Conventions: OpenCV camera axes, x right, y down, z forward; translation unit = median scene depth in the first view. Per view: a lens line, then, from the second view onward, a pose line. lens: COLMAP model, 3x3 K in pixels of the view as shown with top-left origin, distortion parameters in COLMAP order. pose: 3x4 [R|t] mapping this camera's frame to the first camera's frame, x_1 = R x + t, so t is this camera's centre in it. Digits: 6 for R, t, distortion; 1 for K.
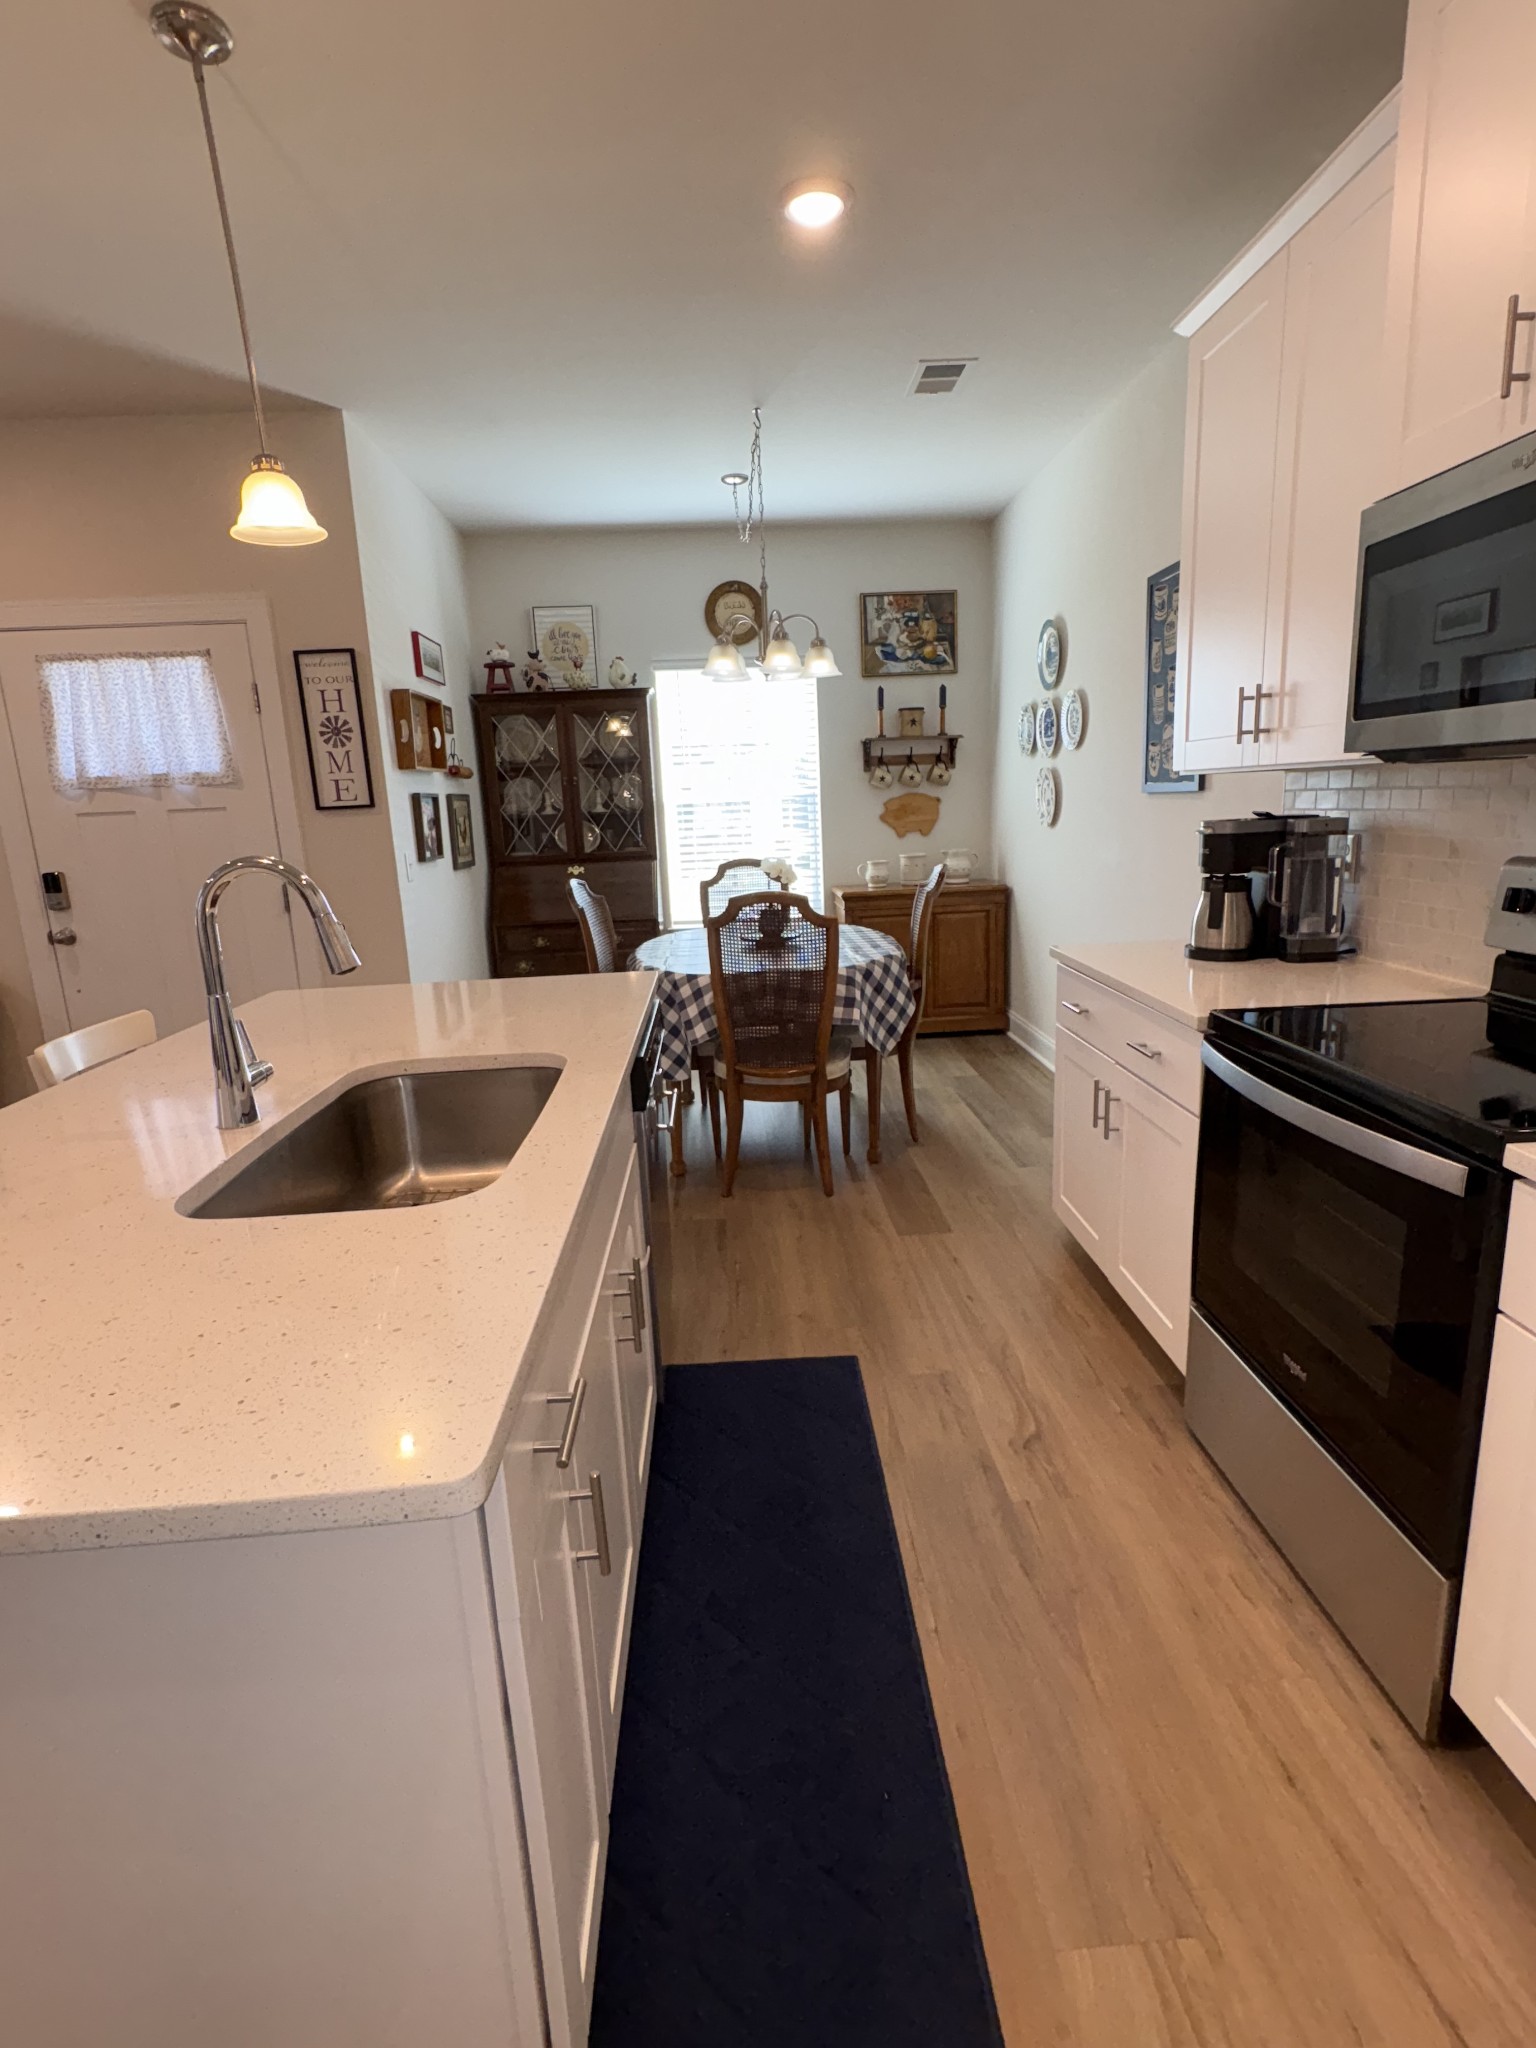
lens RADIAL K [[1000.3, 0, 770.0], [0, 1000.3, 1023.2], [0, 0, 1]] dist [0.000038, 0.000319]
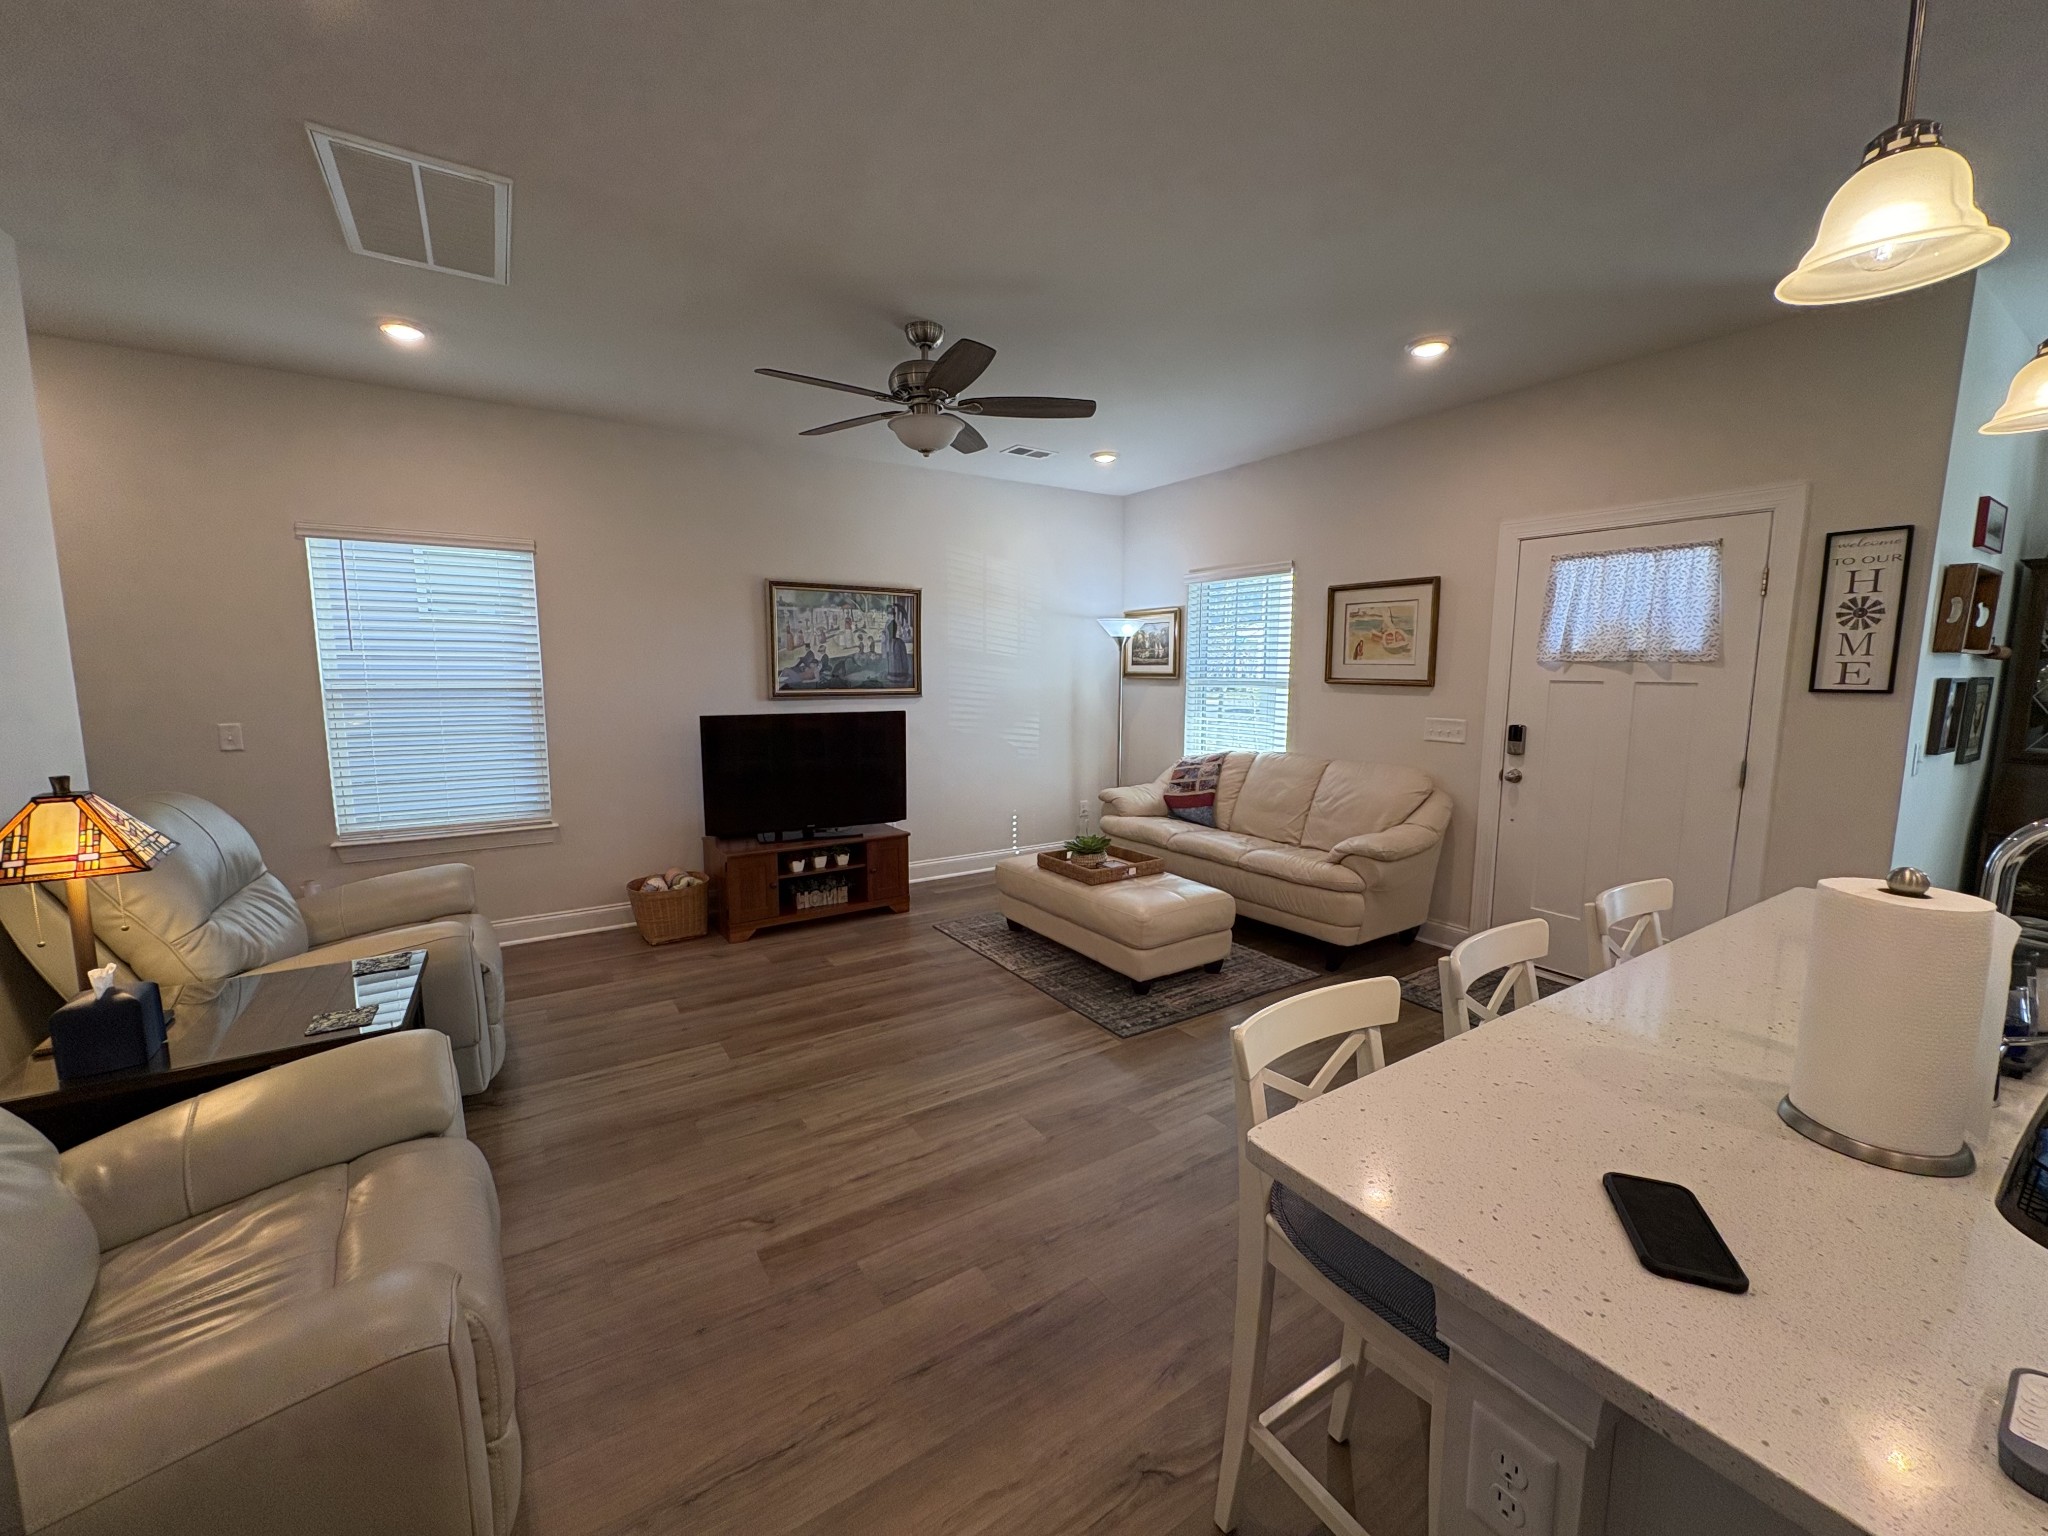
lens RADIAL K [[812.3, 0, 1022.2], [0, 812.3, 765.8], [0, 0, 1]] dist [-0.005556, 0.001557]
pose [[0.498336, 0.149942, -0.853919, -0.119703], [-0.215271, 0.975486, 0.045658, -0.010465], [0.839833, 0.161071, 0.518398, -0.035009]]
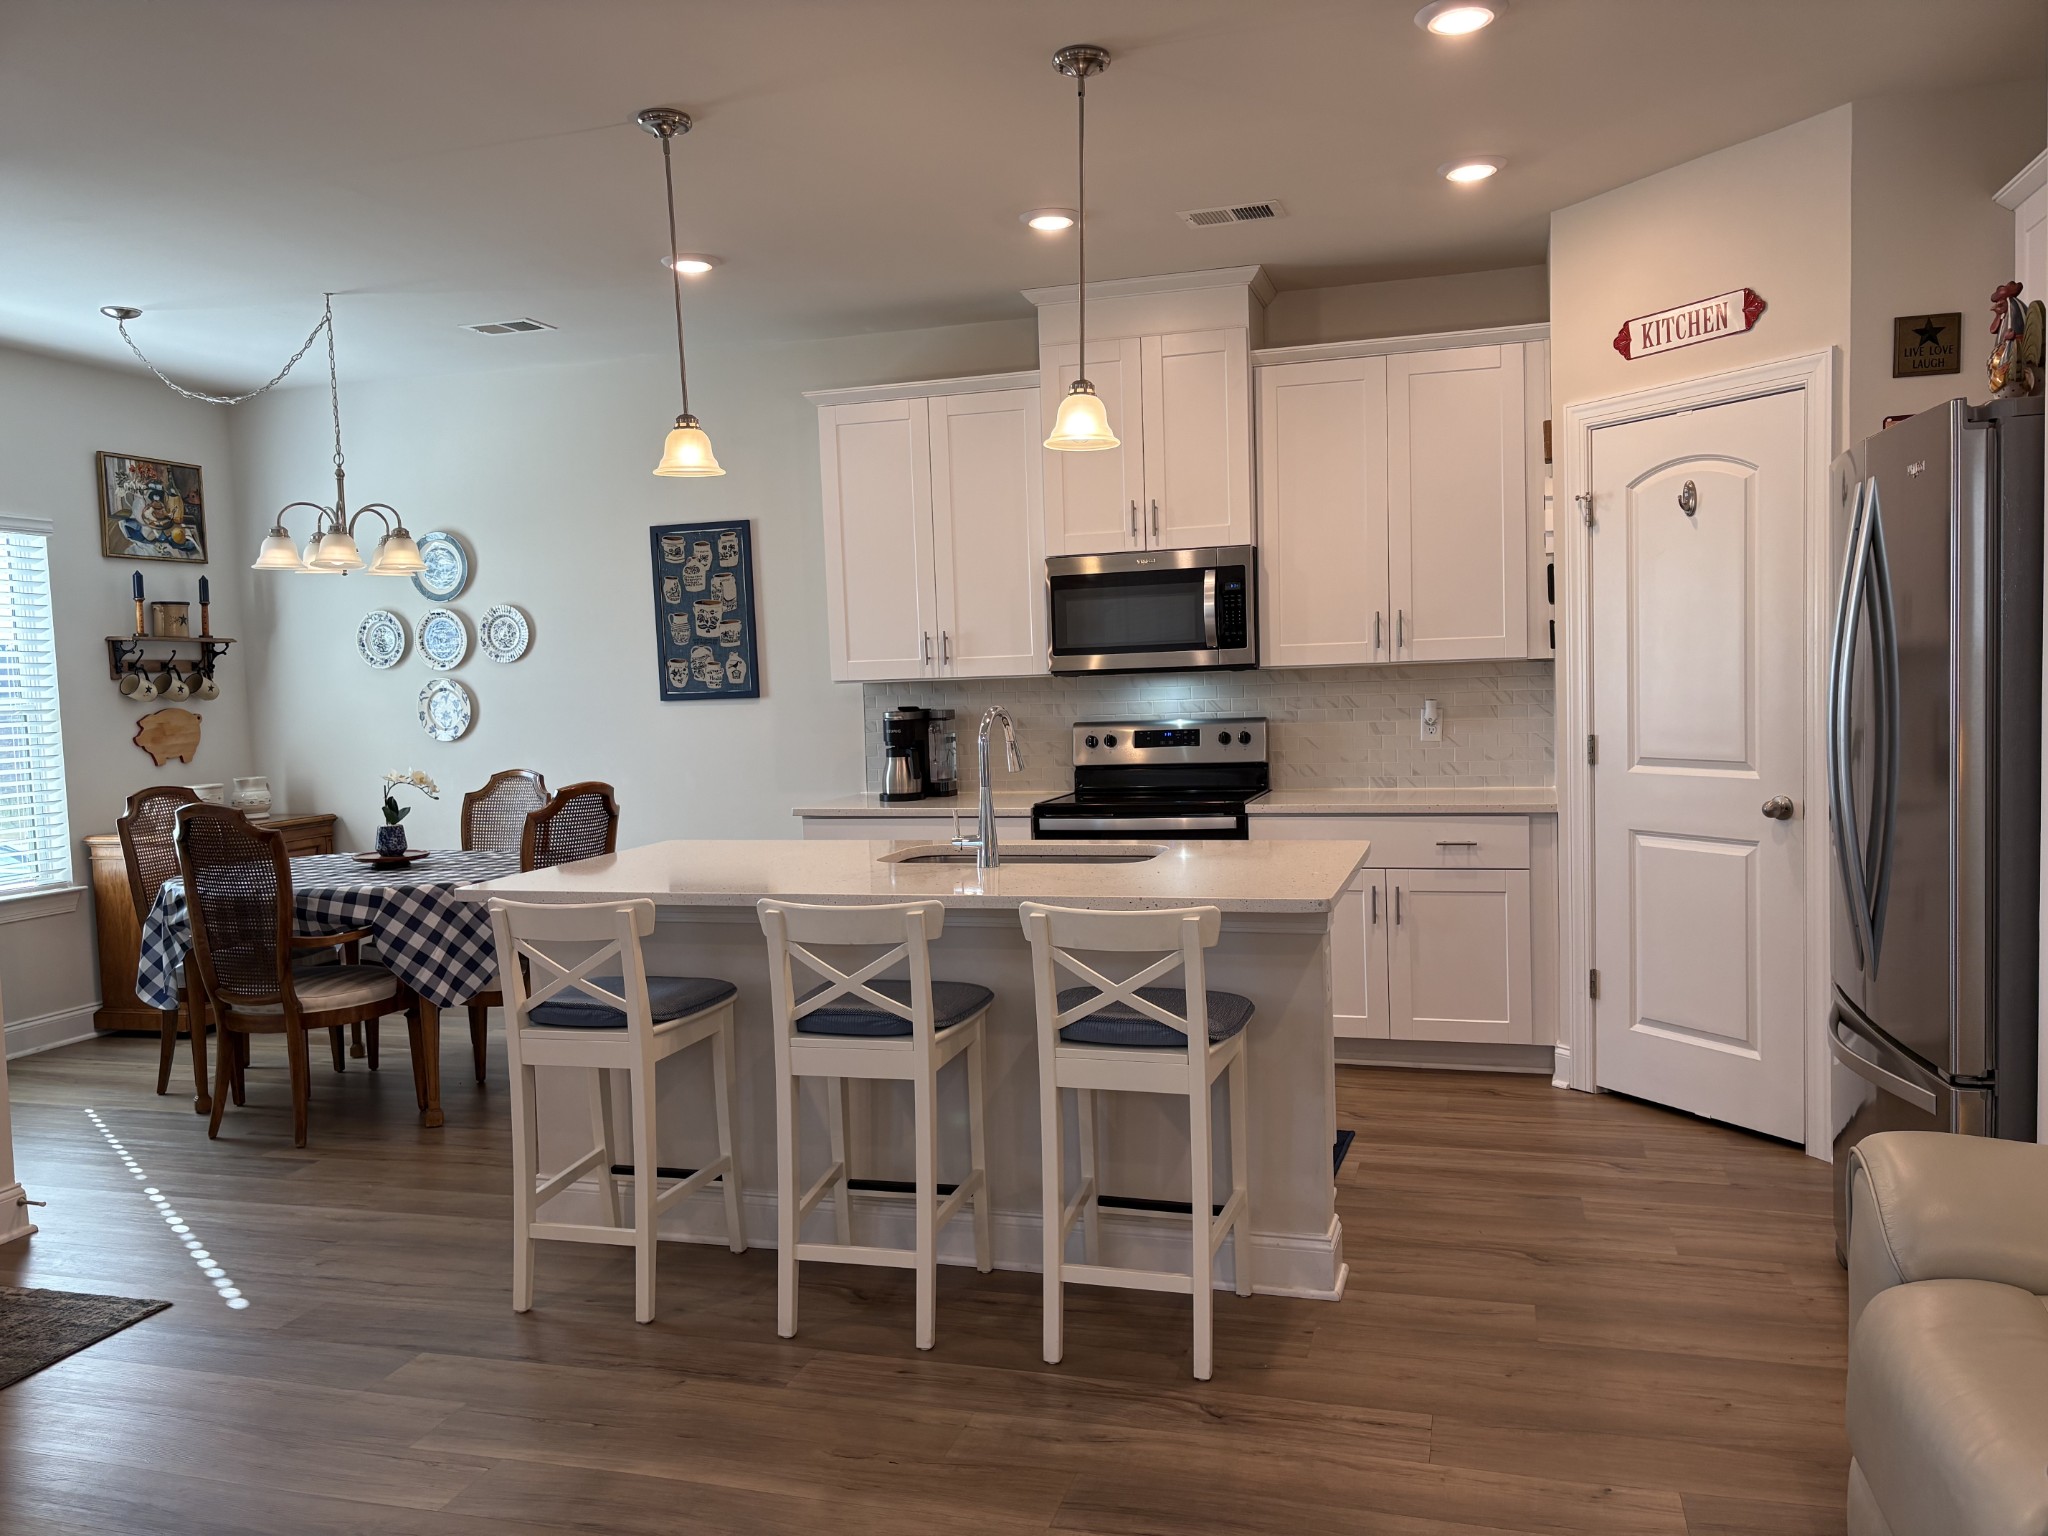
lens RADIAL K [[1543.6, 0, 1026.4], [0, 1543.6, 776.2], [0, 0, 1]] dist [0.046635, -0.048470]
pose [[0.340085, -0.030798, 0.939890, -0.898450], [0.224652, 0.973186, -0.049398, 0.029790], [-0.913167, 0.227948, 0.337885, 0.017222]]
